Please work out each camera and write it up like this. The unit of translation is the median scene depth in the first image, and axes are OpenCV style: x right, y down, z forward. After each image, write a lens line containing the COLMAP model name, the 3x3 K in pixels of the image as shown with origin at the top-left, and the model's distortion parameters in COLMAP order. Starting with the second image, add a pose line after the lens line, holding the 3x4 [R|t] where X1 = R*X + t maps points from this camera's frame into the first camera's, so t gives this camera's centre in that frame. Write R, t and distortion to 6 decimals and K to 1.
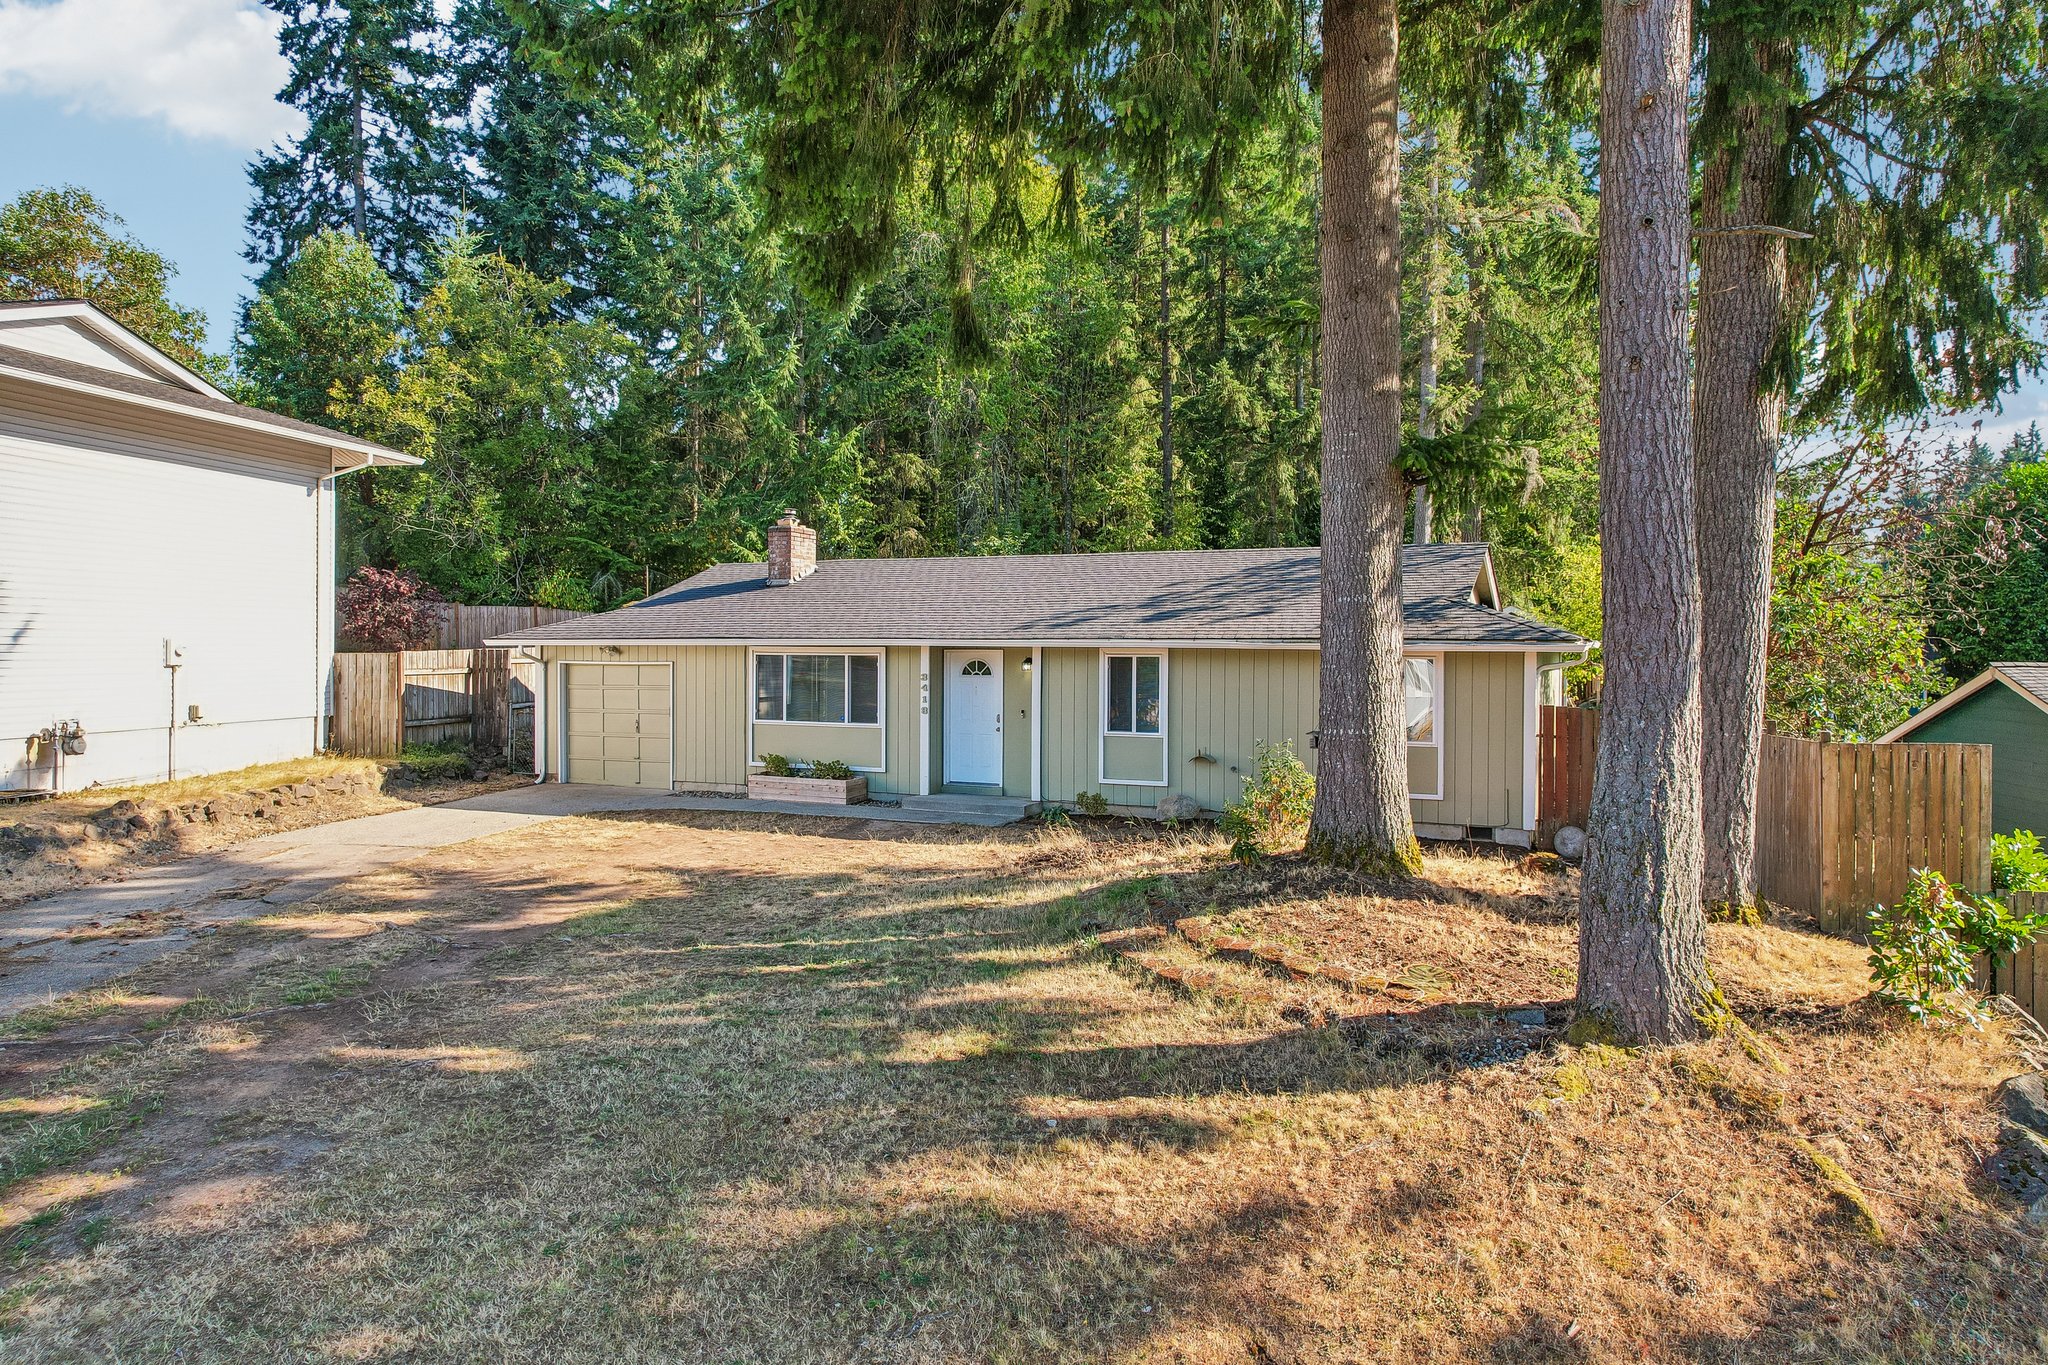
lens RADIAL K [[1317.8, 0, 1024.0], [0, 1317.8, 682.5], [0, 0, 1]] dist [-0.032623, 0.053531]
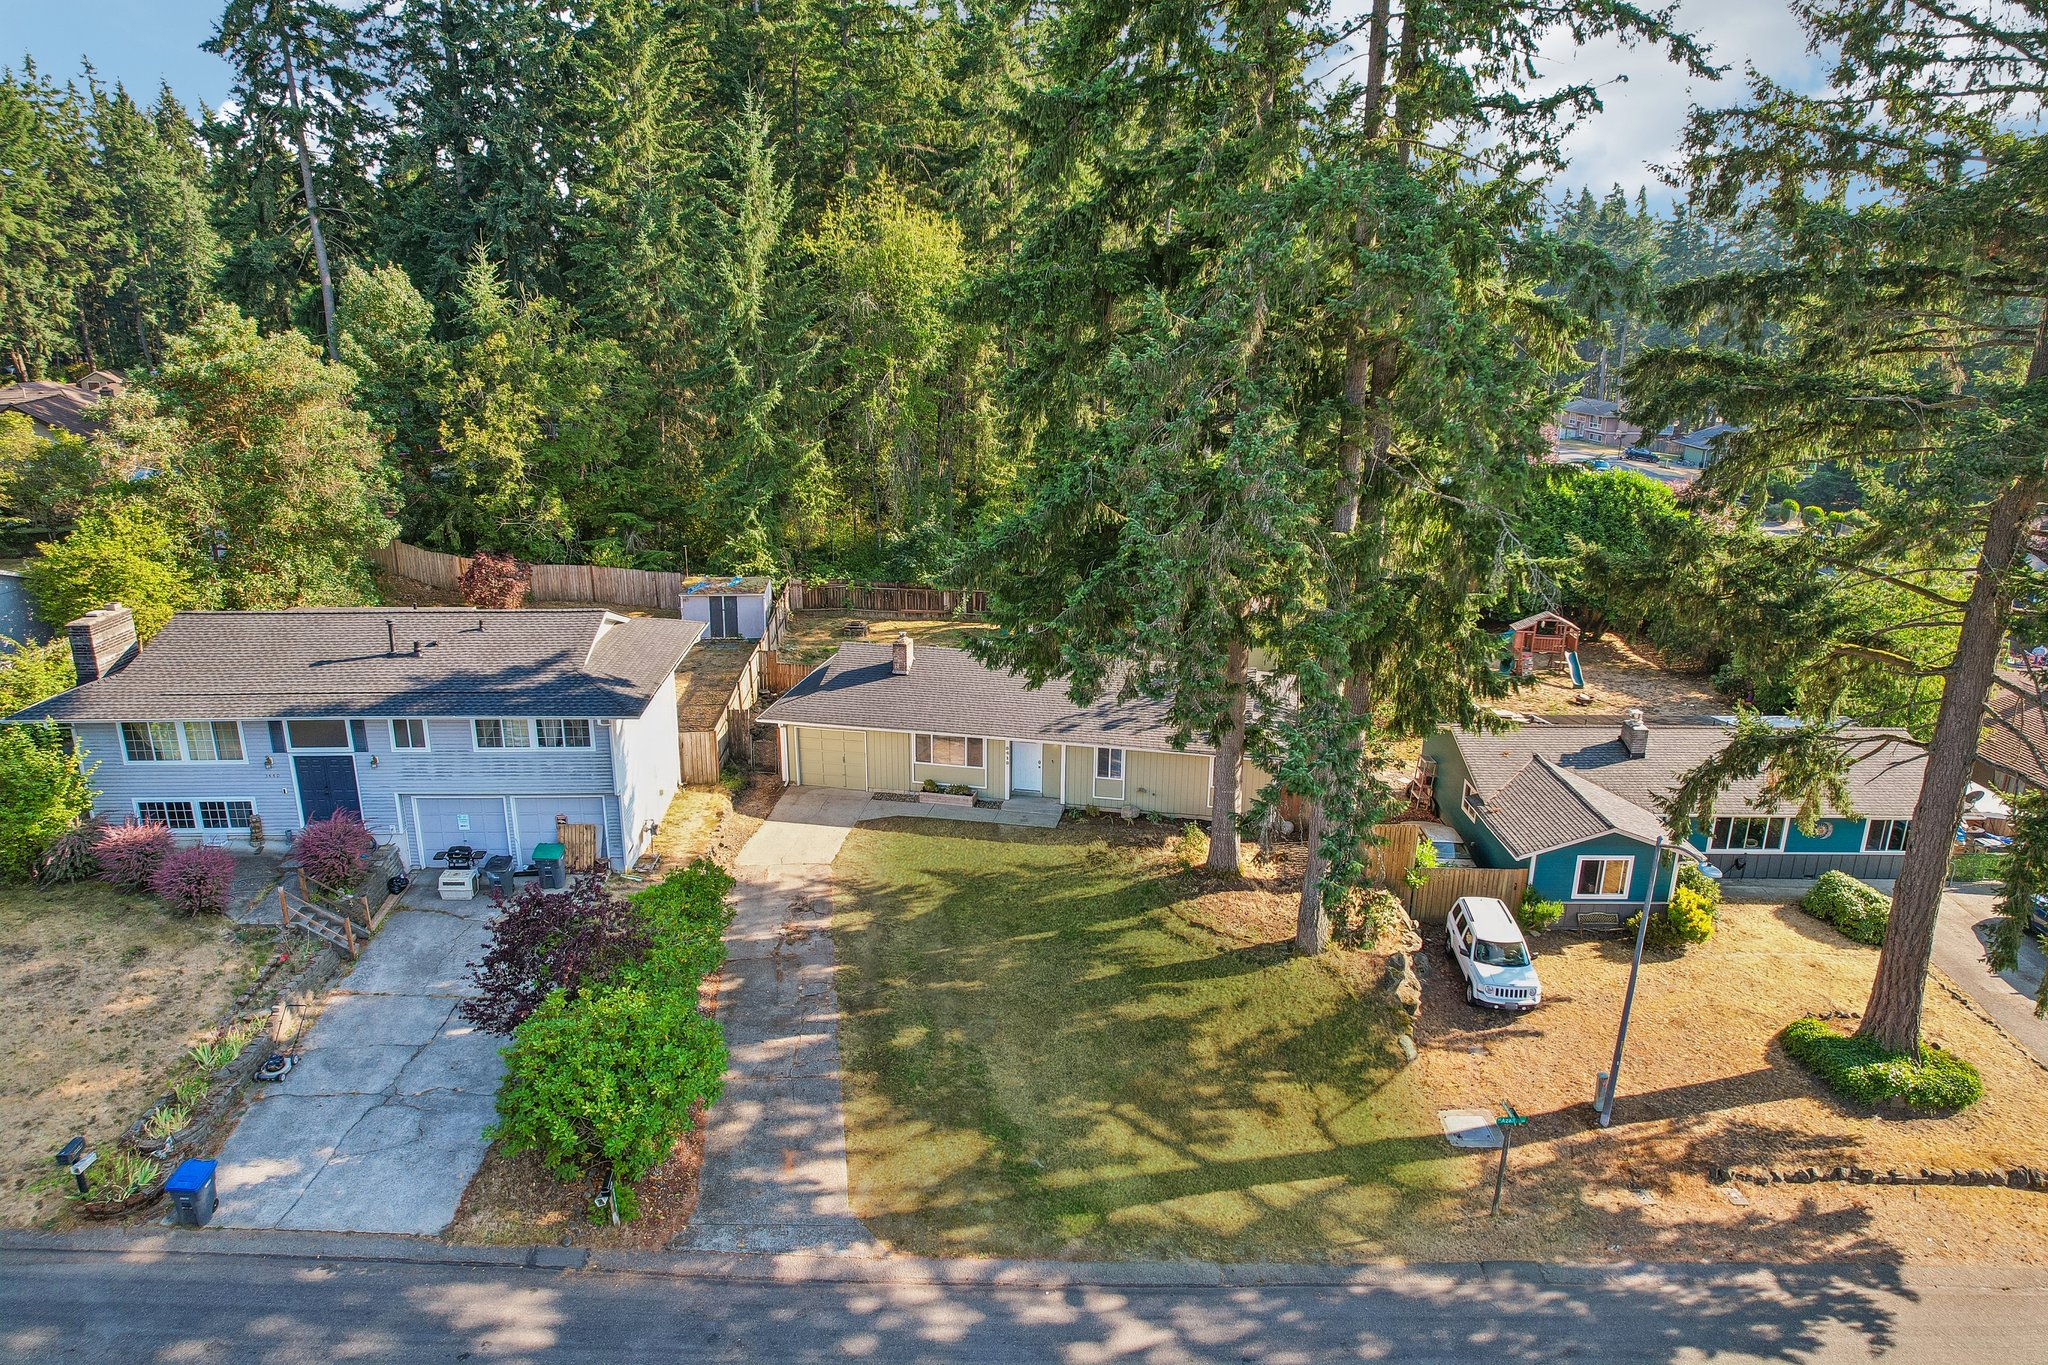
lens RADIAL K [[1303.8, 0, 1025.1], [0, 1303.8, 684.4], [0, 0, 1]] dist [-0.082652, 0.076886]
pose [[0.974316, -0.065984, 0.215303, -0.512539], [0.005455, 0.962741, 0.270369, -0.698637], [-0.225121, -0.262250, 0.938374, -1.000452]]
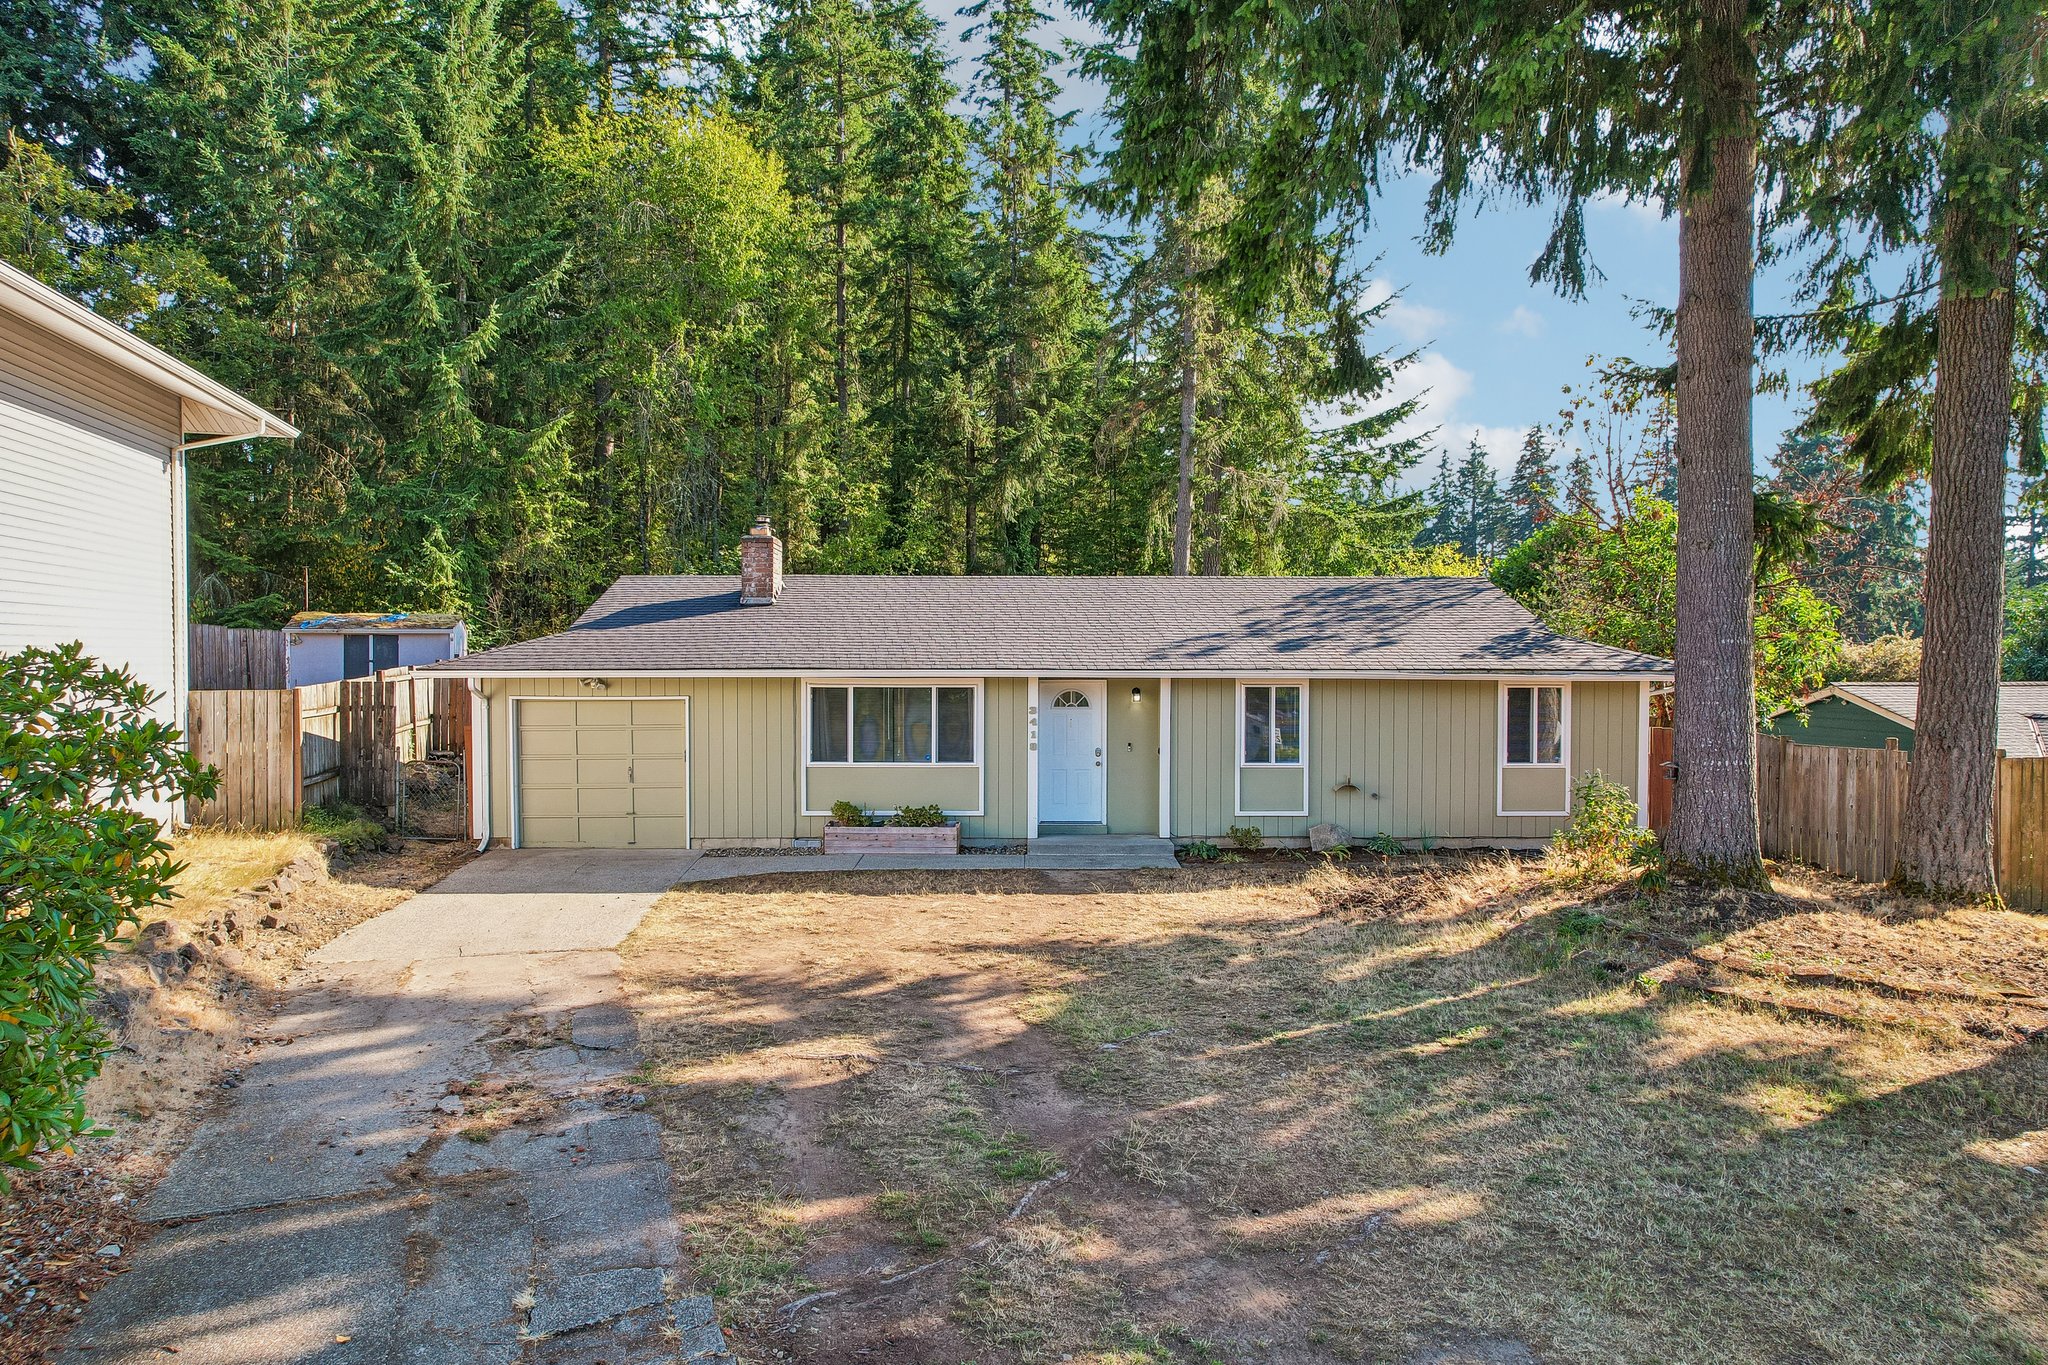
lens RADIAL K [[1317.8, 0, 1024.0], [0, 1317.8, 682.5], [0, 0, 1]] dist [-0.032623, 0.053531]
pose [[0.906467, -0.010802, 0.422139, -0.485272], [0.012923, 0.999914, -0.002164, -0.022296], [-0.422080, 0.007417, 0.906528, 0.171288]]
